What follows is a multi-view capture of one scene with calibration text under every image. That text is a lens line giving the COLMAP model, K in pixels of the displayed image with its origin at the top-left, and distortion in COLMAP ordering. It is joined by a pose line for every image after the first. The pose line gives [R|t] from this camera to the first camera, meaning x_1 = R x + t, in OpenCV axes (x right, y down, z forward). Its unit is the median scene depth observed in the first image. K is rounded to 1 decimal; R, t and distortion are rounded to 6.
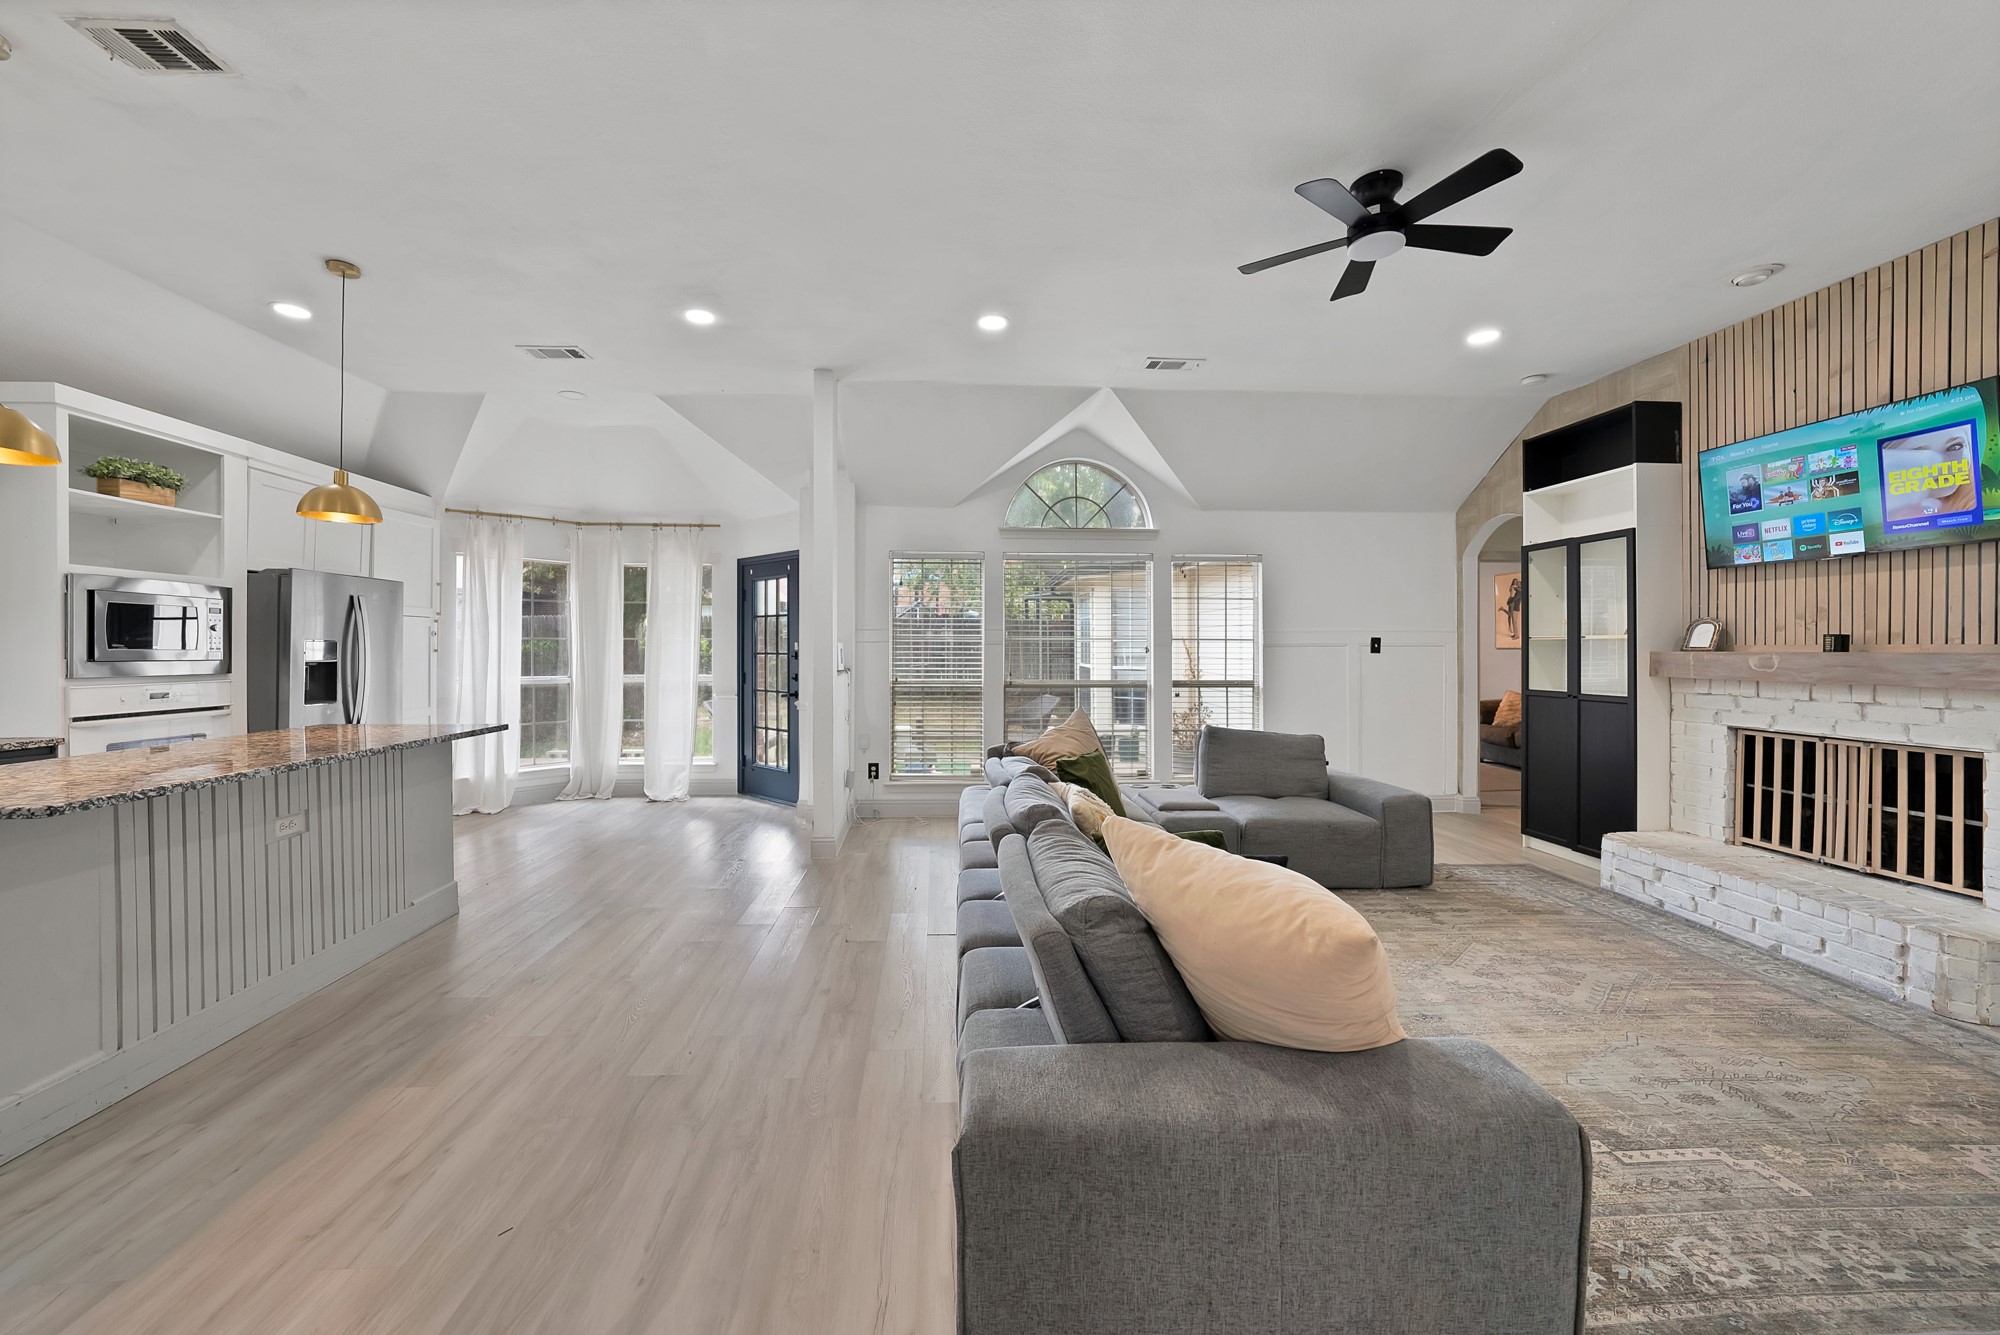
lens RADIAL K [[732.6, 0, 953.1], [0, 732.6, 648.4], [0, 0, 1]] dist [-0.023441, 0.005787]
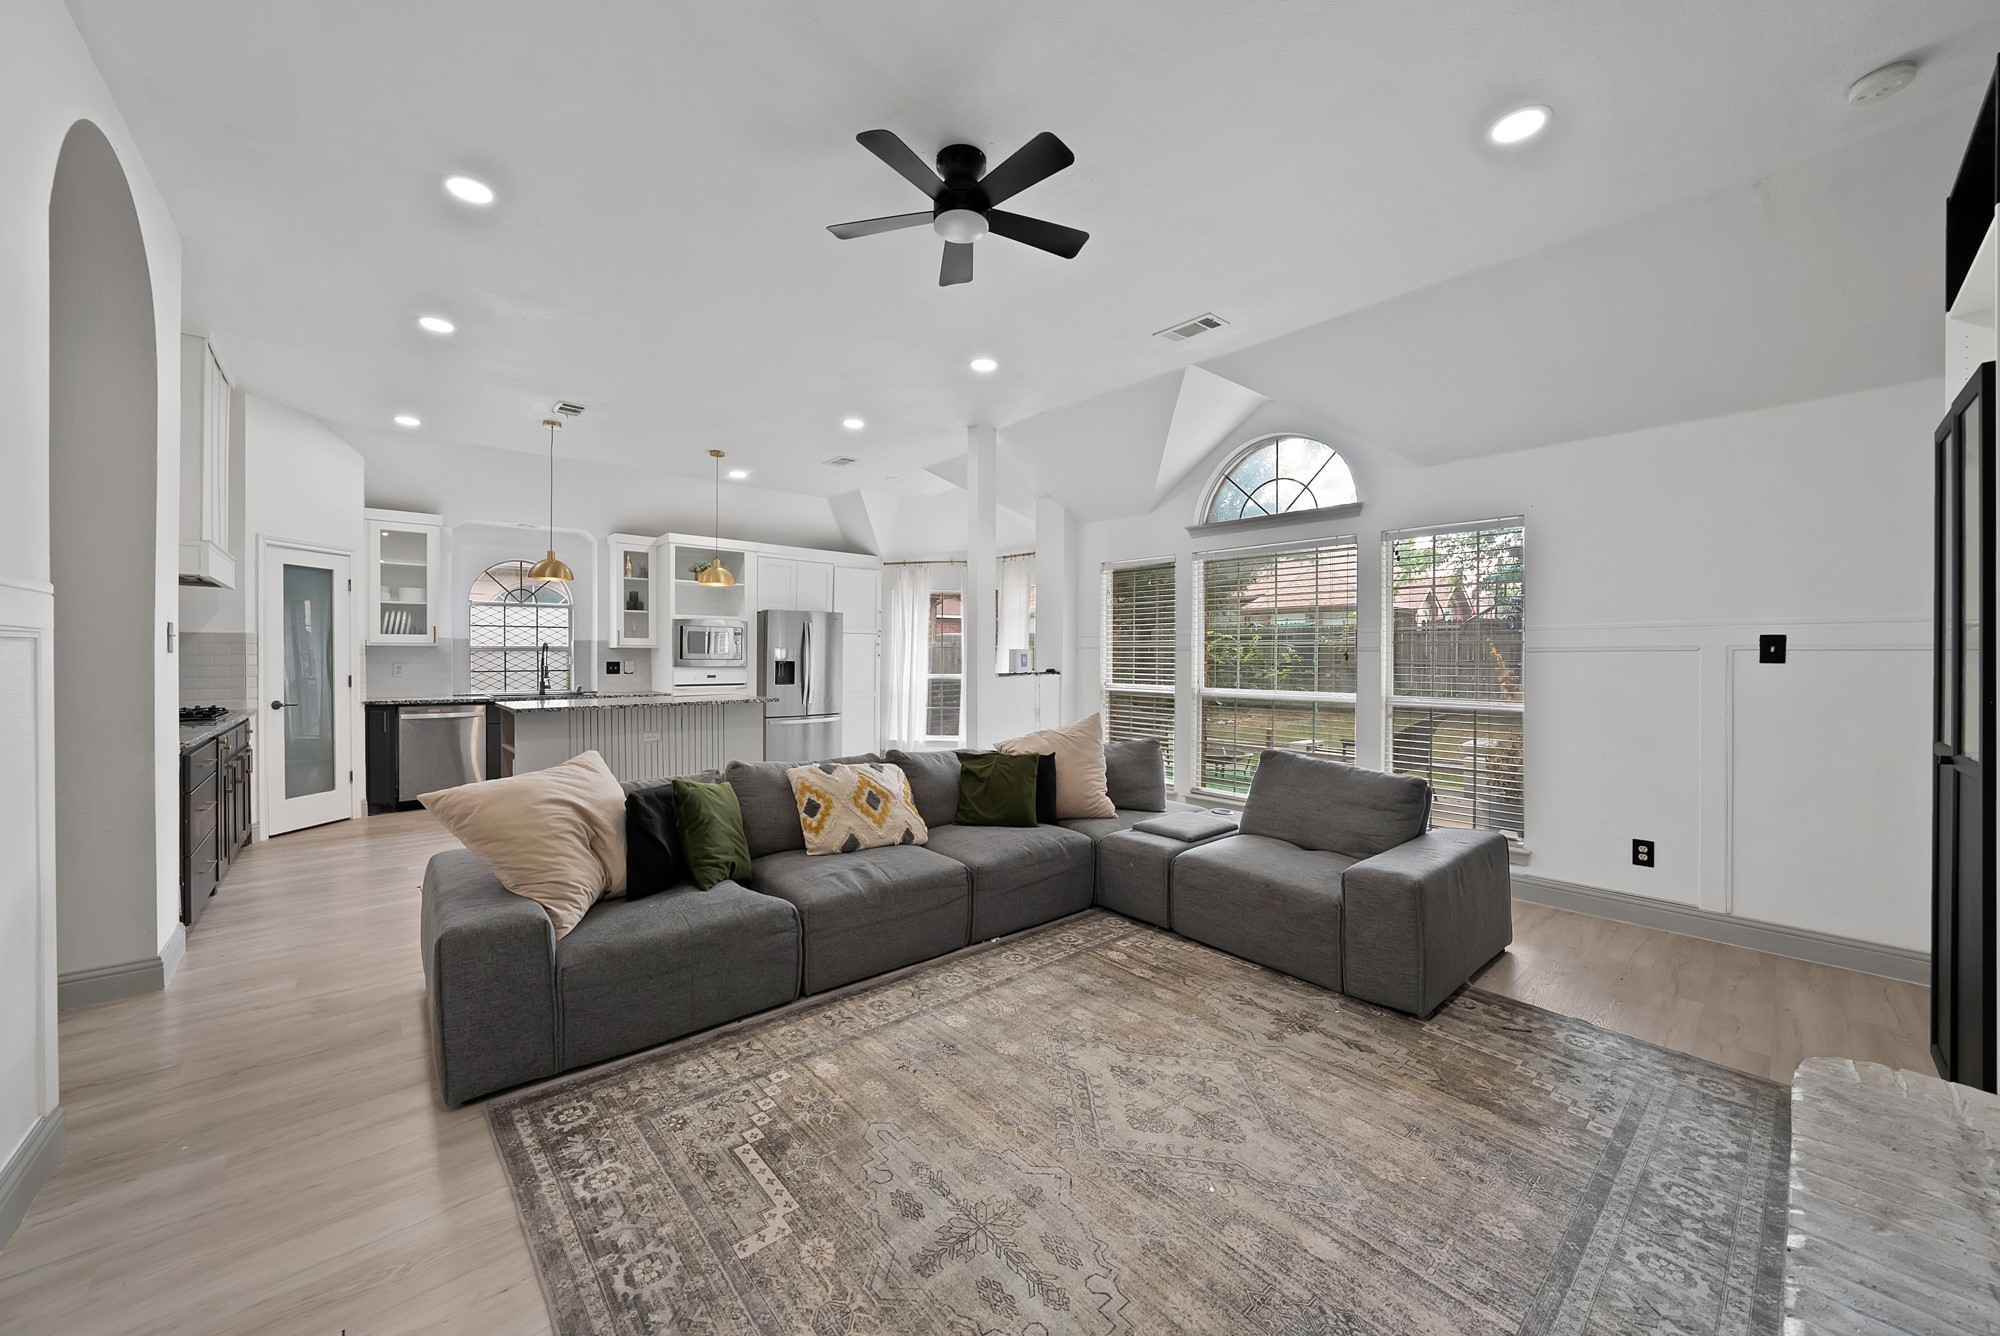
lens RADIAL K [[725.1, 0, 994.5], [0, 725.1, 656.0], [0, 0, 1]] dist [-0.000980, -0.000115]
pose [[0.637643, 0.001646, -0.770330, 0.869747], [-0.004513, 0.999989, -0.001599, 0.006307], [0.770319, 0.004496, 0.637643, 0.278580]]
